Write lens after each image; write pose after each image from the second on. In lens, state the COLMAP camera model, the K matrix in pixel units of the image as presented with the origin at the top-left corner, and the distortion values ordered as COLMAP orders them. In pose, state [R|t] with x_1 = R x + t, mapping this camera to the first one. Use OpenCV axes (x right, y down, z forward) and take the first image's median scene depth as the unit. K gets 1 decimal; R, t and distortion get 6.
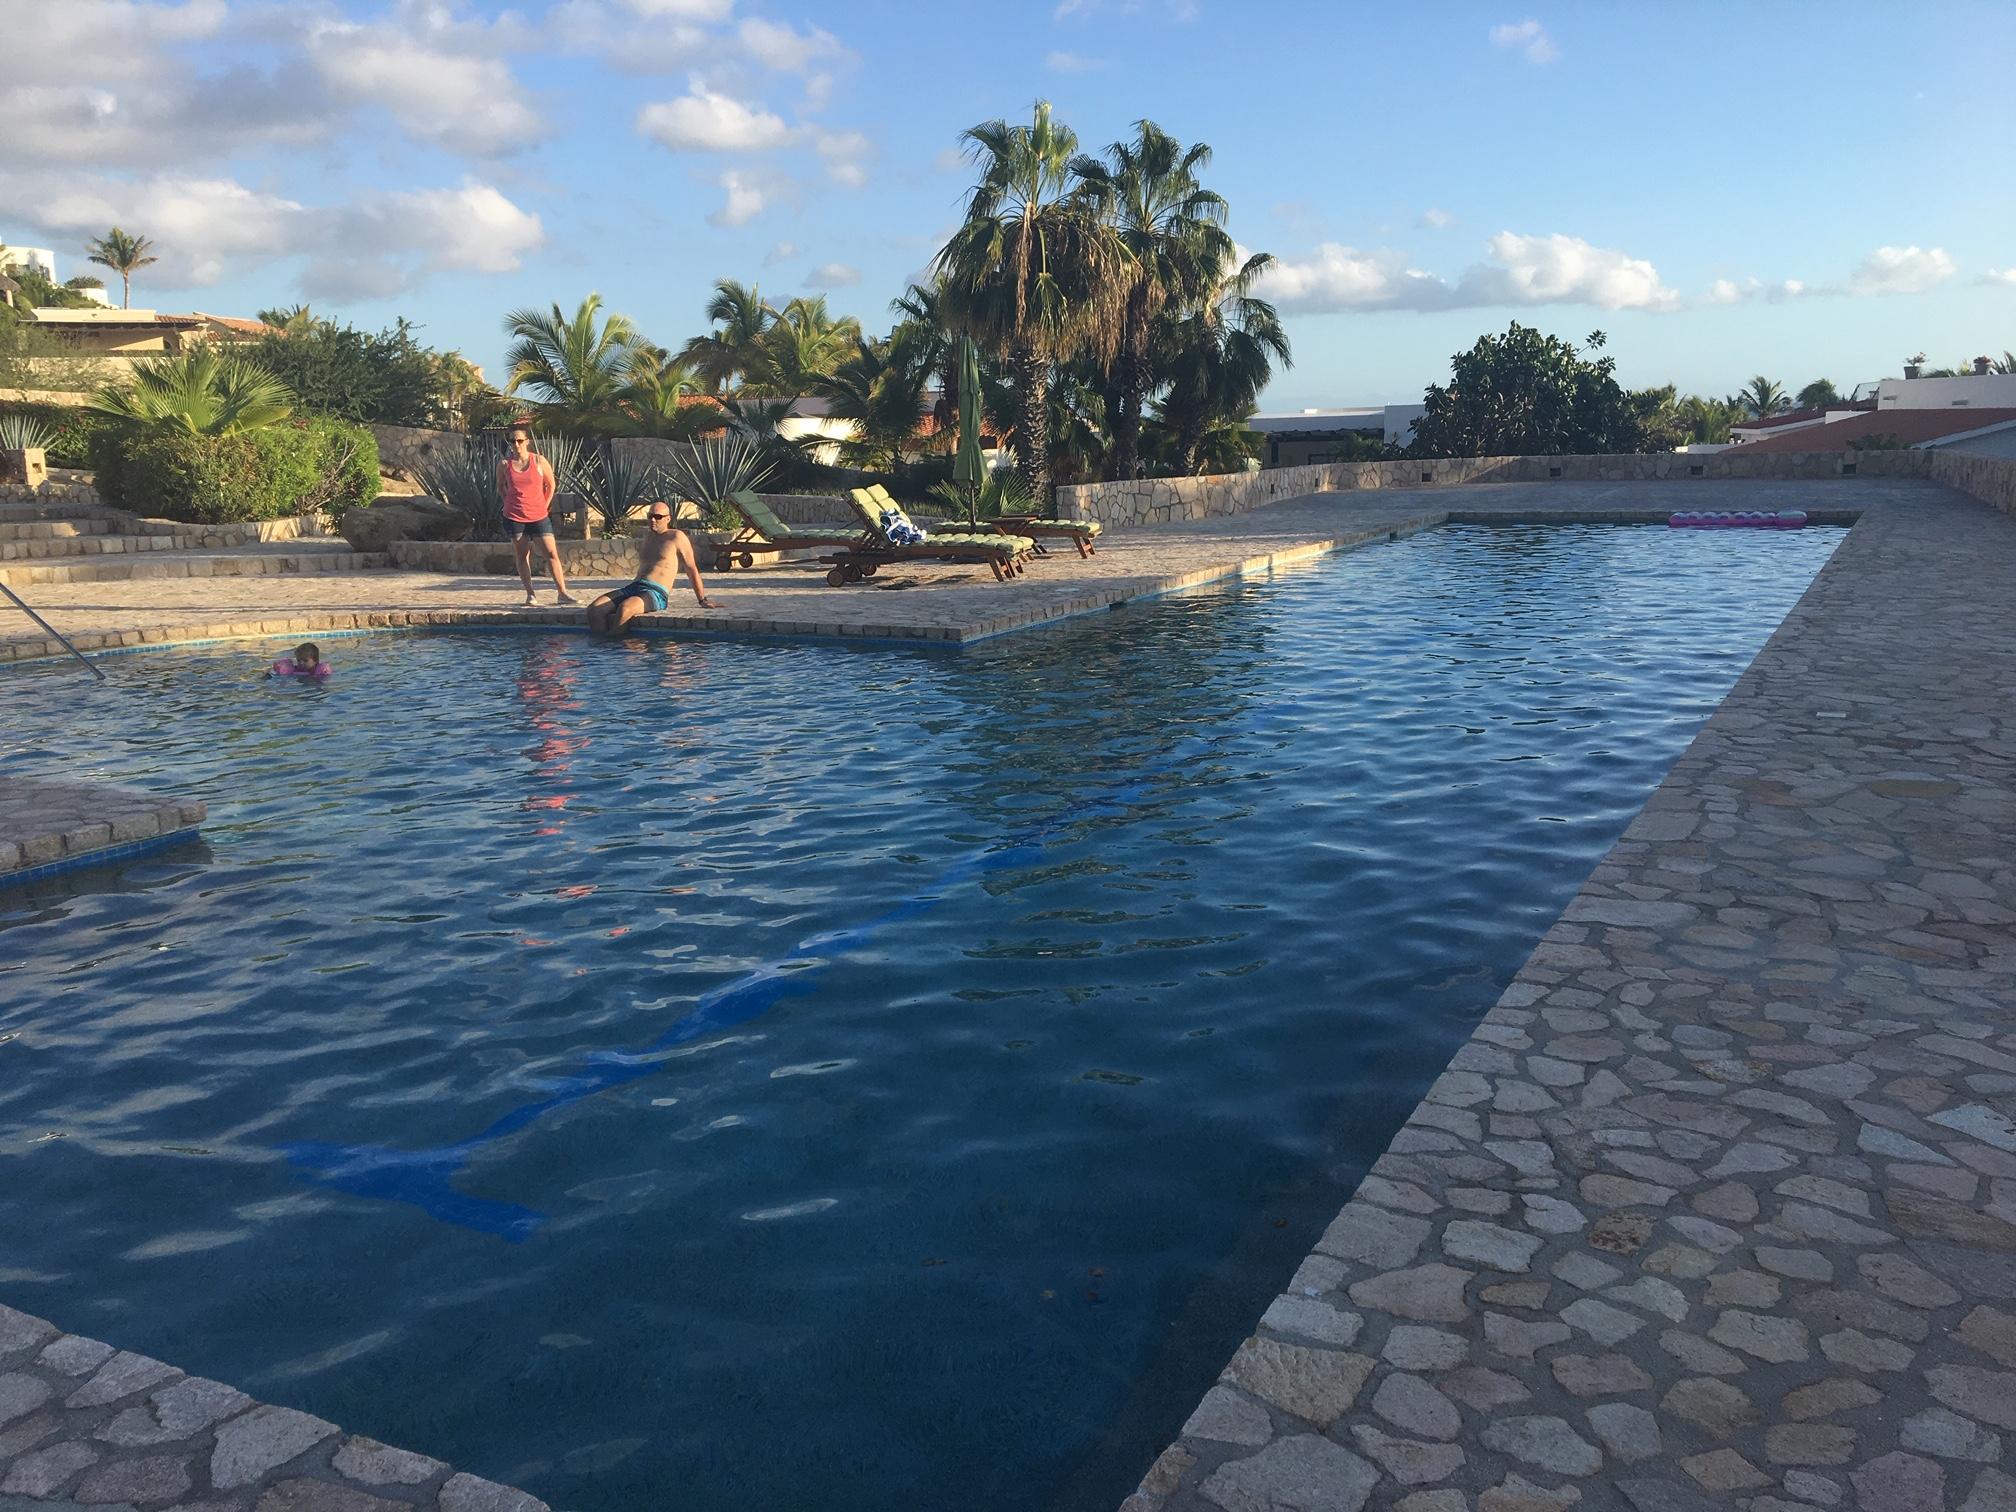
lens RADIAL K [[1717.6, 0, 999.9], [0, 1717.6, 757.7], [0, 0, 1]] dist [0.077957, -0.109232]
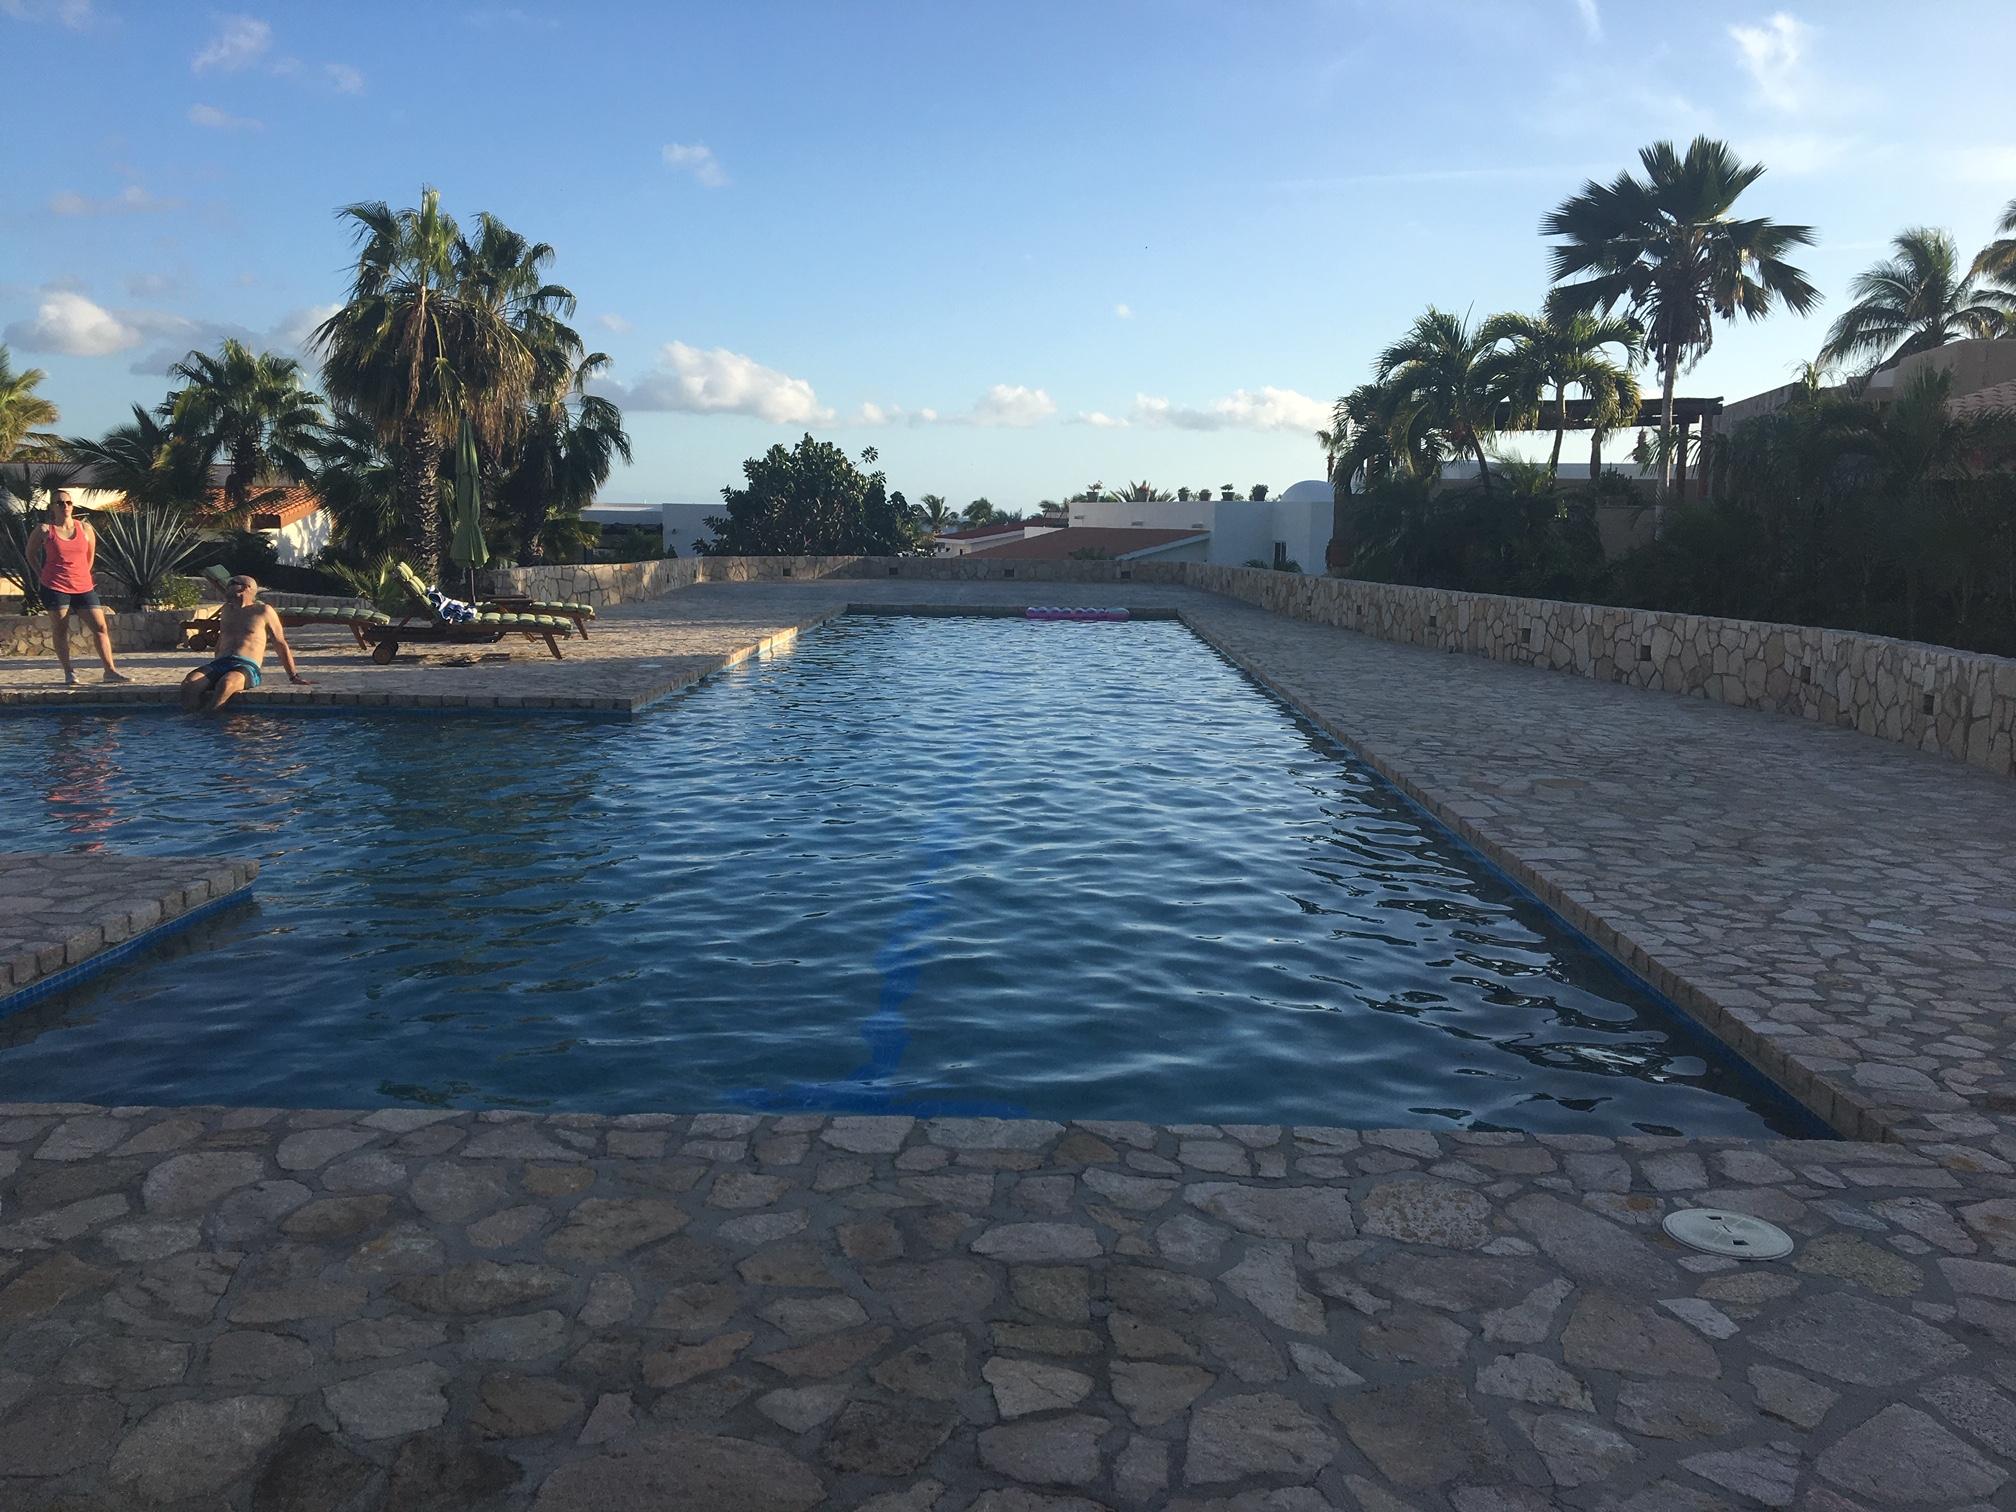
lens RADIAL K [[1717.6, 0, 1012.3], [0, 1717.6, 774.7], [0, 0, 1]] dist [0.077957, -0.109232]
pose [[0.888302, -0.030357, 0.458256, -0.127205], [0.050777, 0.998187, -0.032303, 0.007628], [-0.456445, 0.051964, 0.888233, -0.023558]]
